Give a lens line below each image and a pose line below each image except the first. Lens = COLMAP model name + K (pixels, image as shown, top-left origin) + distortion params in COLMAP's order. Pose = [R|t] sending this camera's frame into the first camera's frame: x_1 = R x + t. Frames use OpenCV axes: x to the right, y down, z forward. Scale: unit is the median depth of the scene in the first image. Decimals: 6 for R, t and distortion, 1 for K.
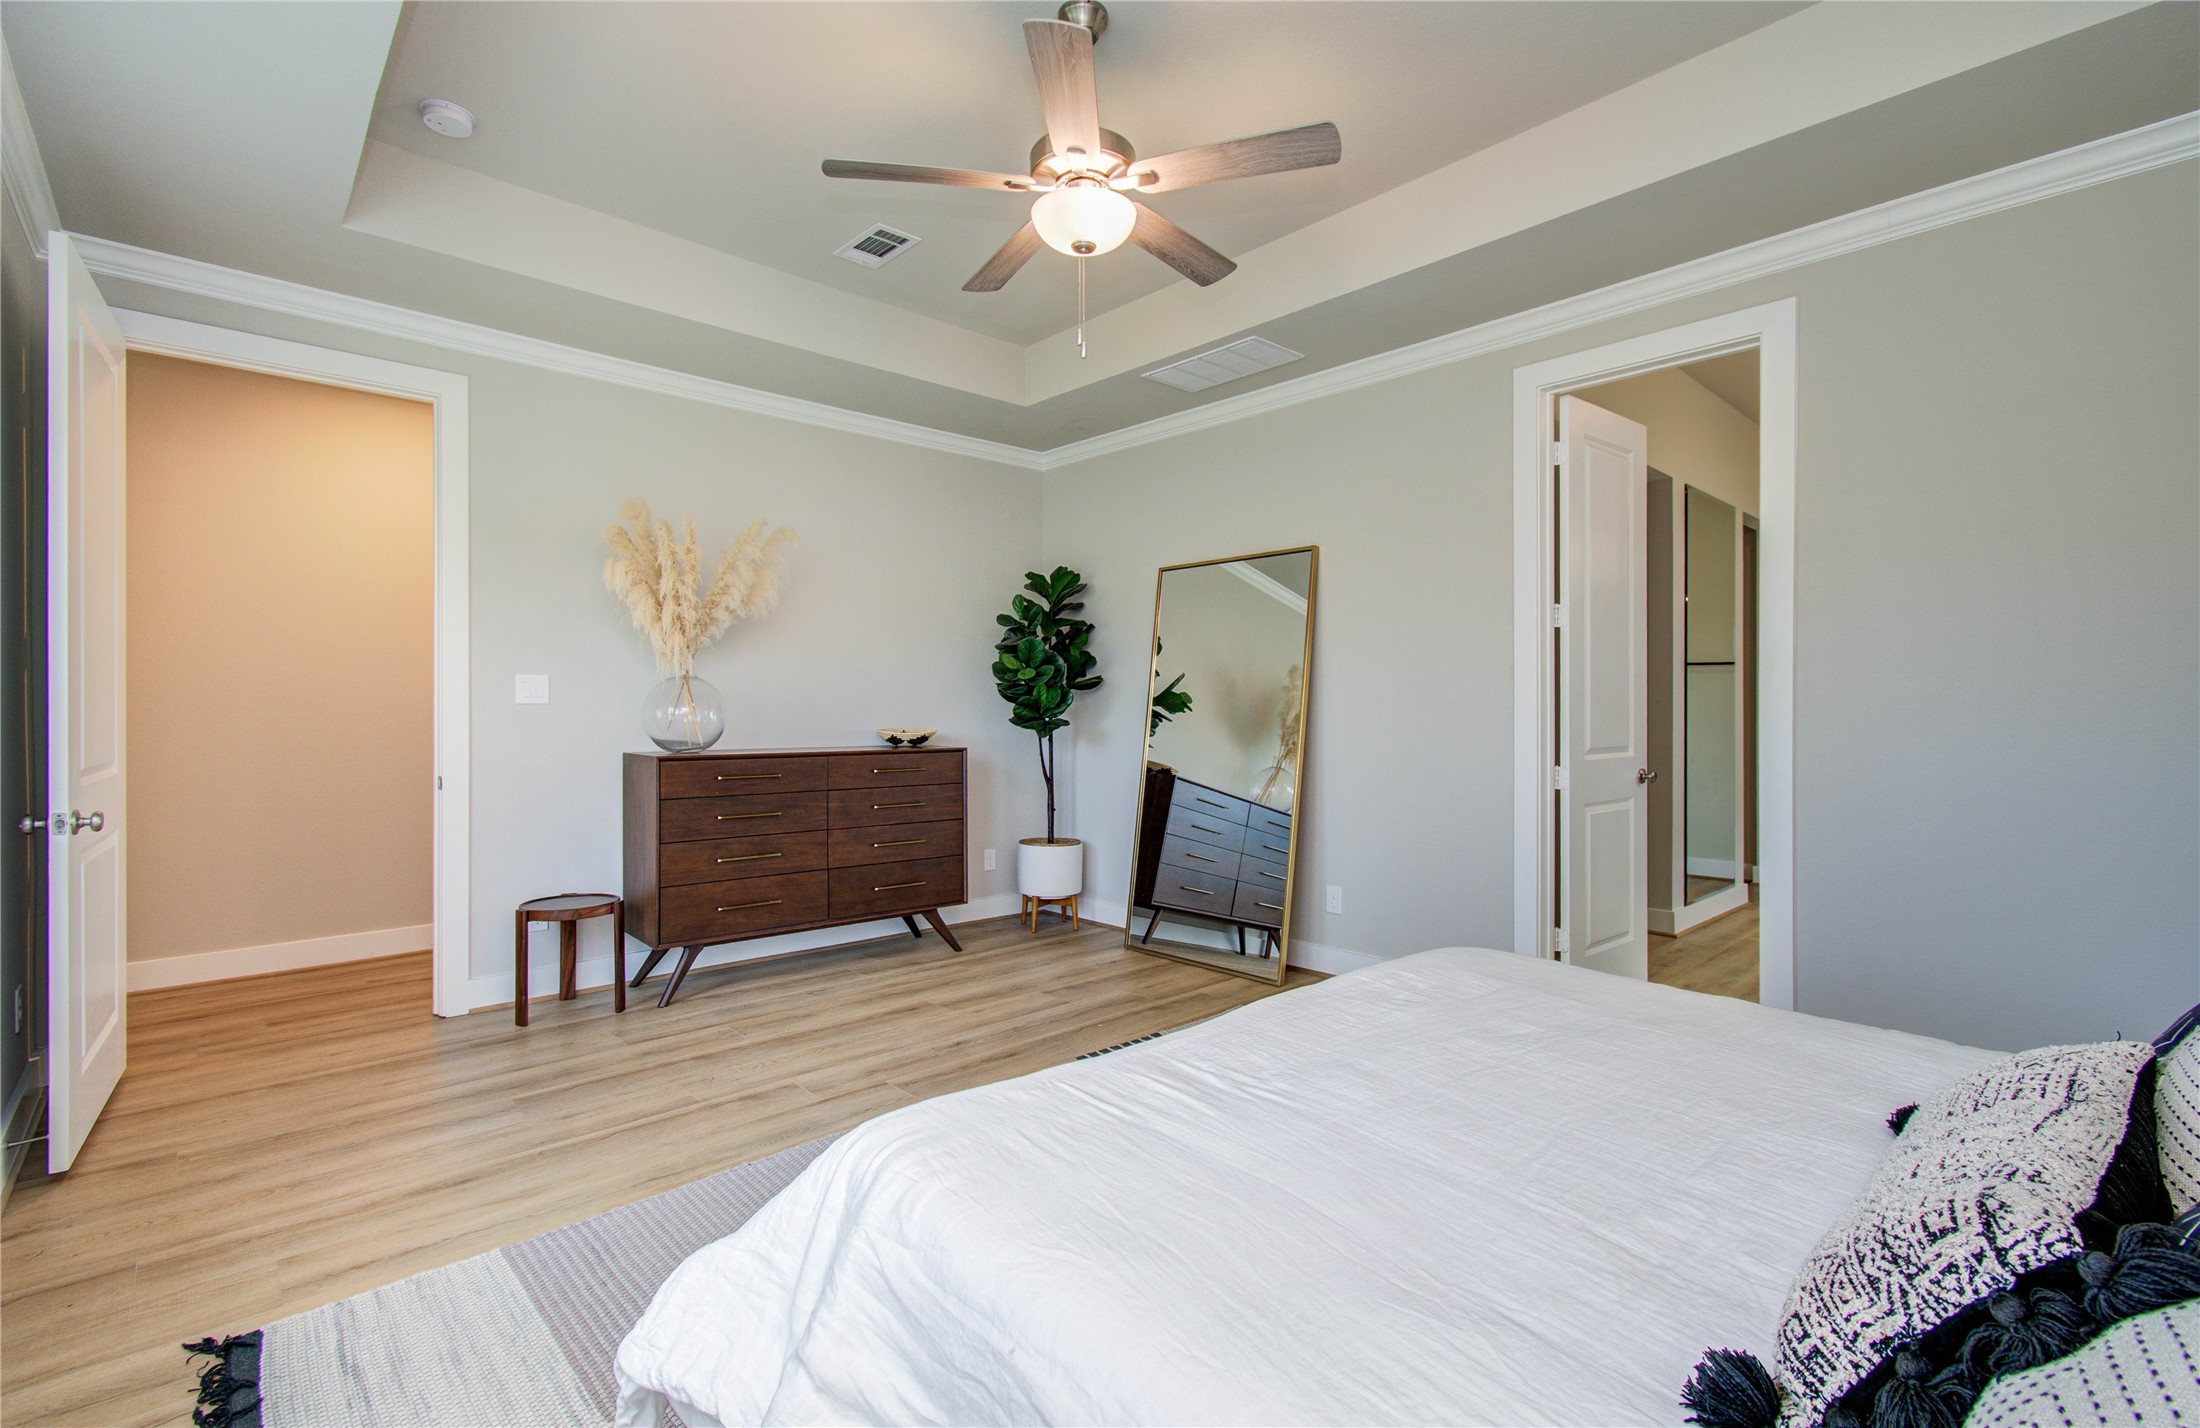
lens RADIAL K [[958.6, 0, 1103.2], [0, 958.6, 711.1], [0, 0, 1]] dist [-0.001678, -0.000708]
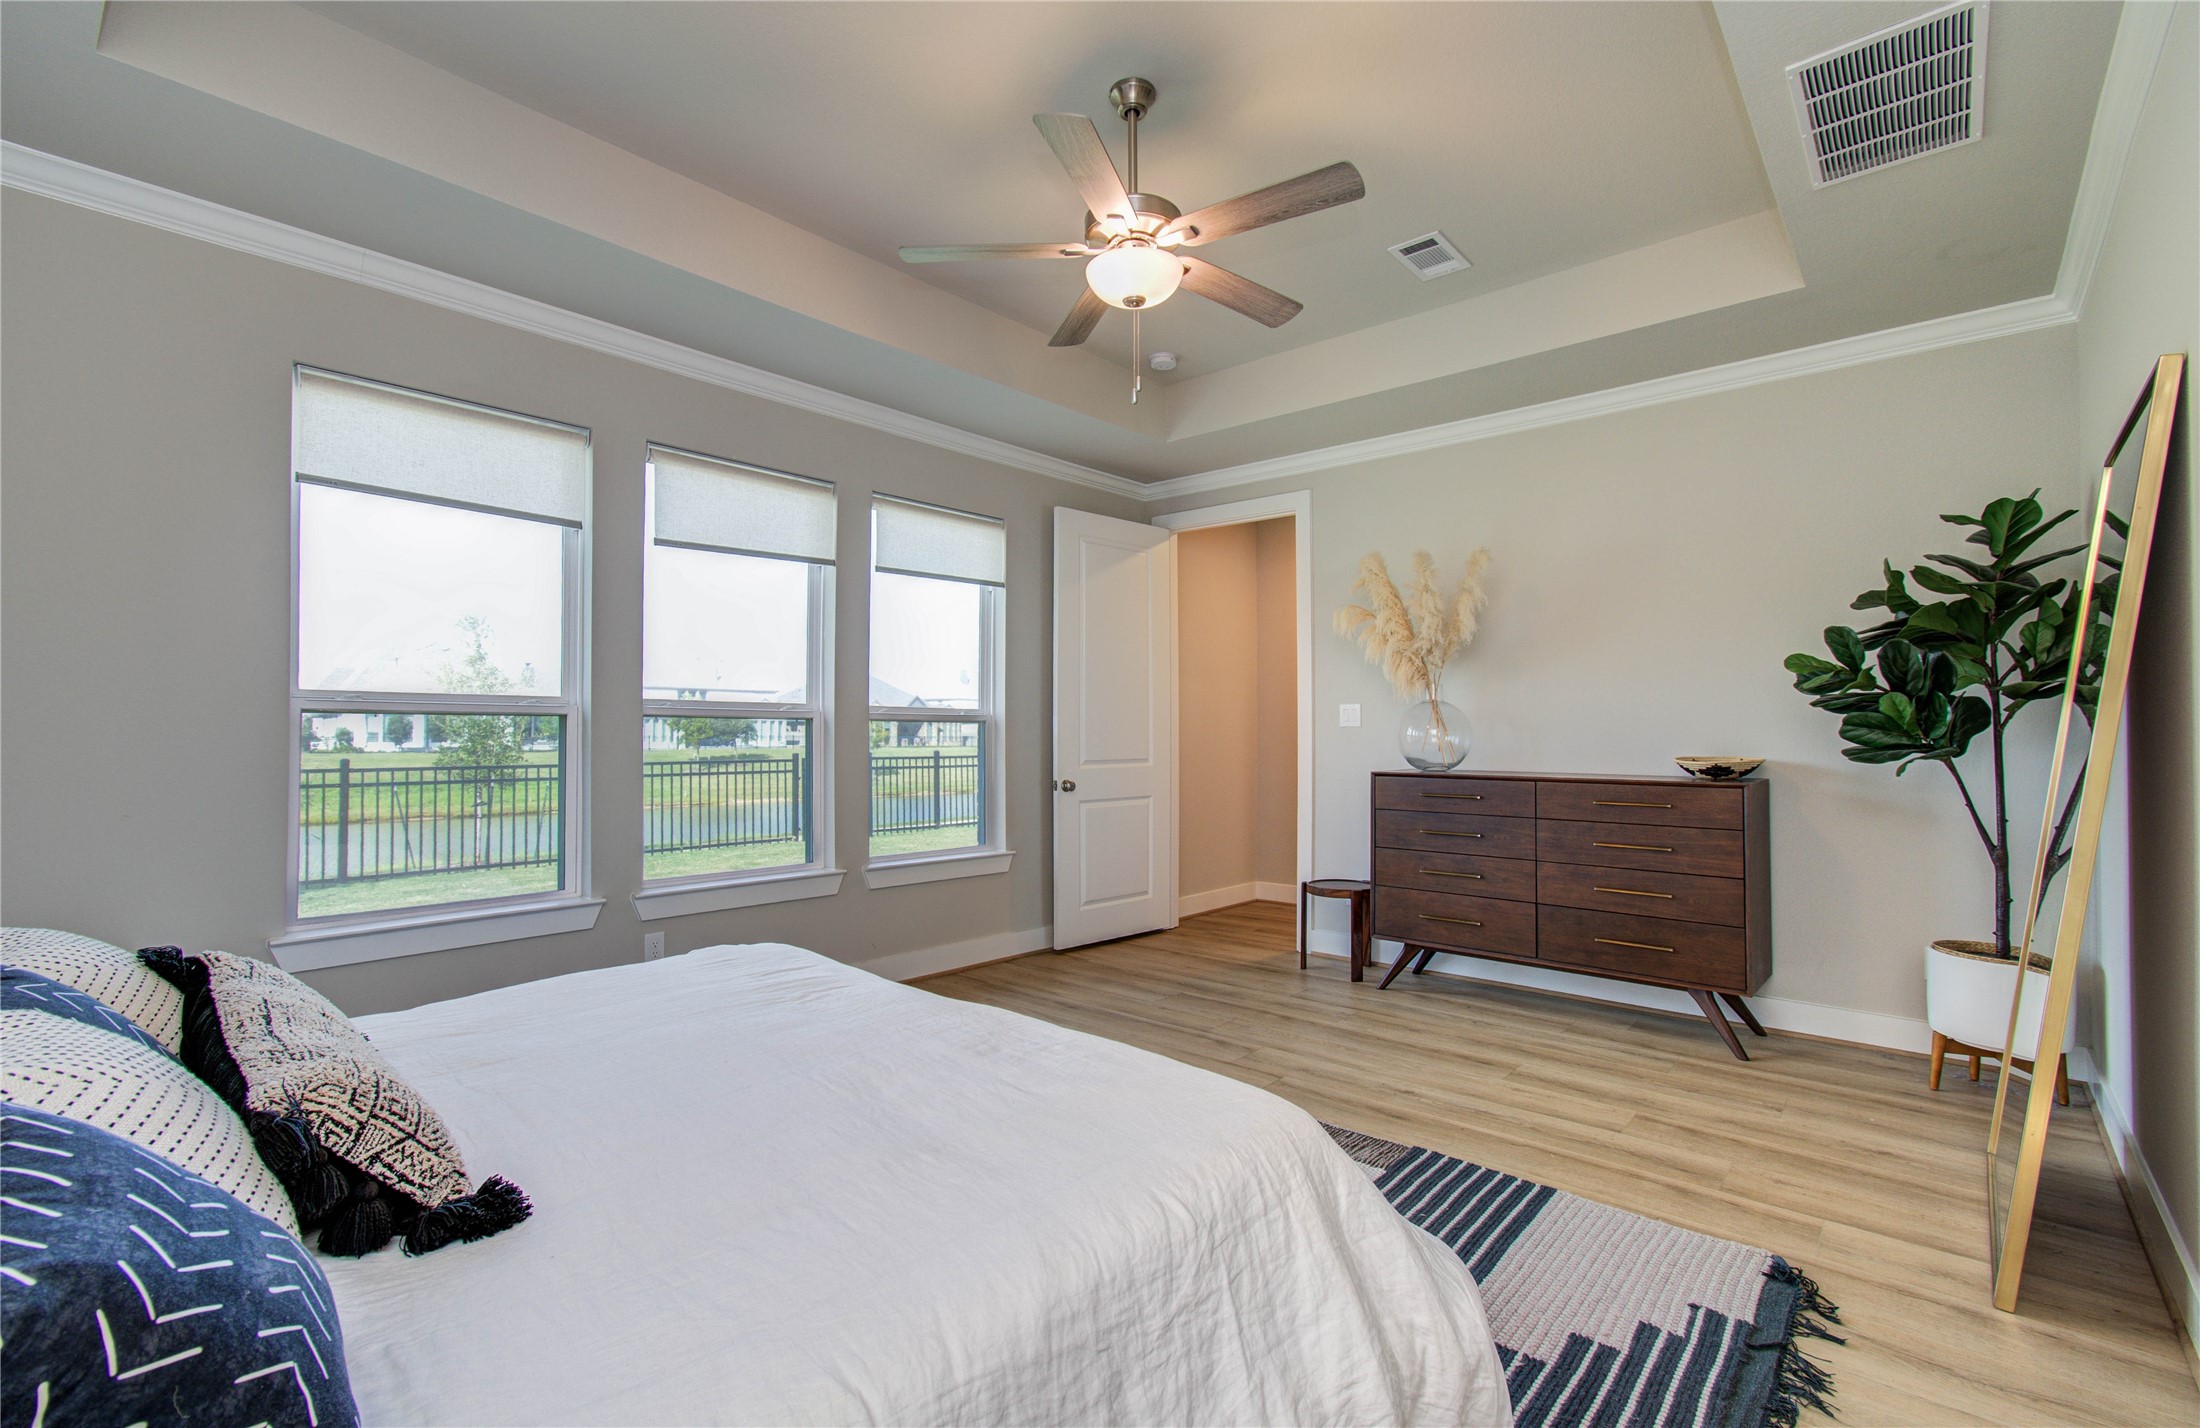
lens RADIAL K [[958.6, 0, 1108.5], [0, 958.6, 714.4], [0, 0, 1]] dist [-0.001678, -0.000708]
pose [[0.127883, -0.020215, -0.991583, 0.614935], [-0.005055, 0.999766, -0.021034, 0.004529], [0.991776, 0.007702, 0.127751, 0.501455]]
